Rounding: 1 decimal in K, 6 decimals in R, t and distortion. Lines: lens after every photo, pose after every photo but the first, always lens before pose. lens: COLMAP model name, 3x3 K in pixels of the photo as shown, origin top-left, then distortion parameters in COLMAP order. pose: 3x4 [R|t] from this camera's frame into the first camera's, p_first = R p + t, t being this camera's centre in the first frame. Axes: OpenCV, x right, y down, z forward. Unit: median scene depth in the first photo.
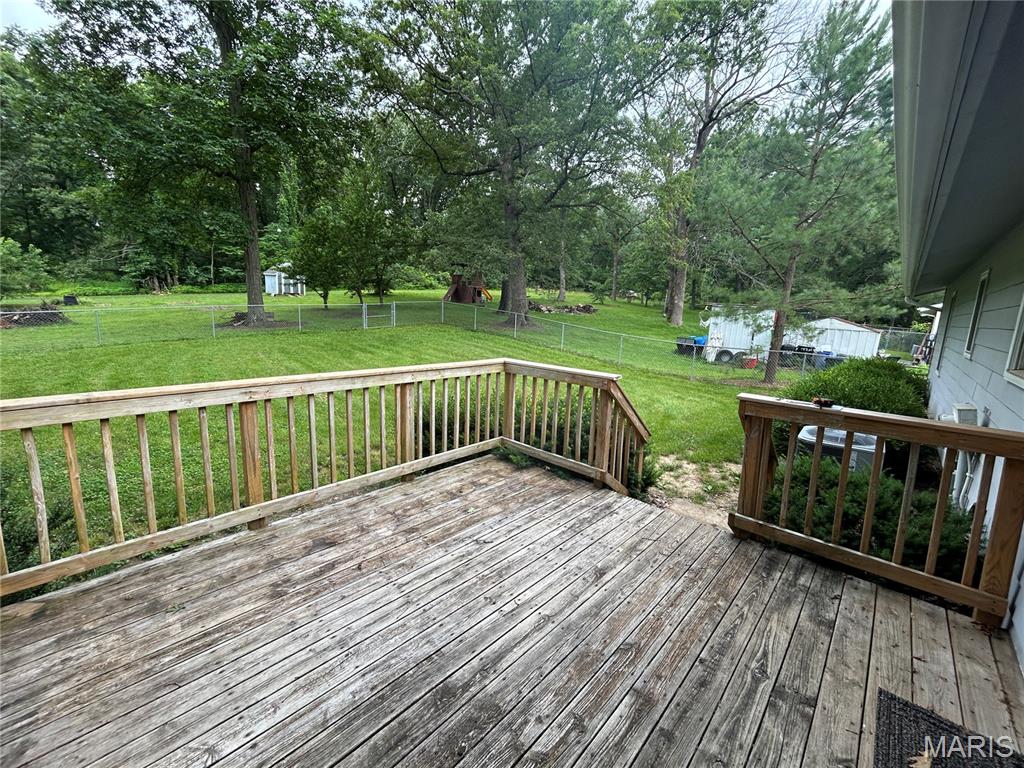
lens RADIAL K [[415.2, 0, 512.9], [0, 415.2, 382.9], [0, 0, 1]] dist [-0.000384, 0.000930]
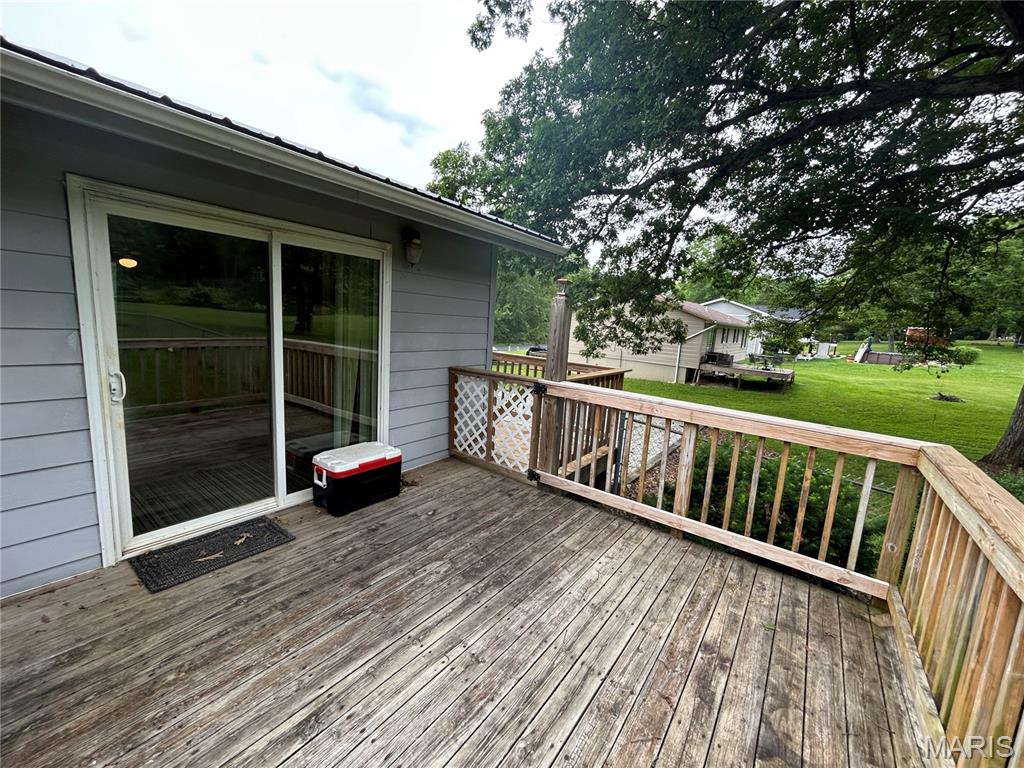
lens RADIAL K [[415.2, 0, 512.9], [0, 415.2, 382.9], [0, 0, 1]] dist [-0.000384, 0.000930]
pose [[-0.987992, -0.081019, -0.131560, 0.033967], [-0.118870, 0.942534, 0.312250, -0.296060], [0.098701, 0.324139, -0.940846, 1.675390]]
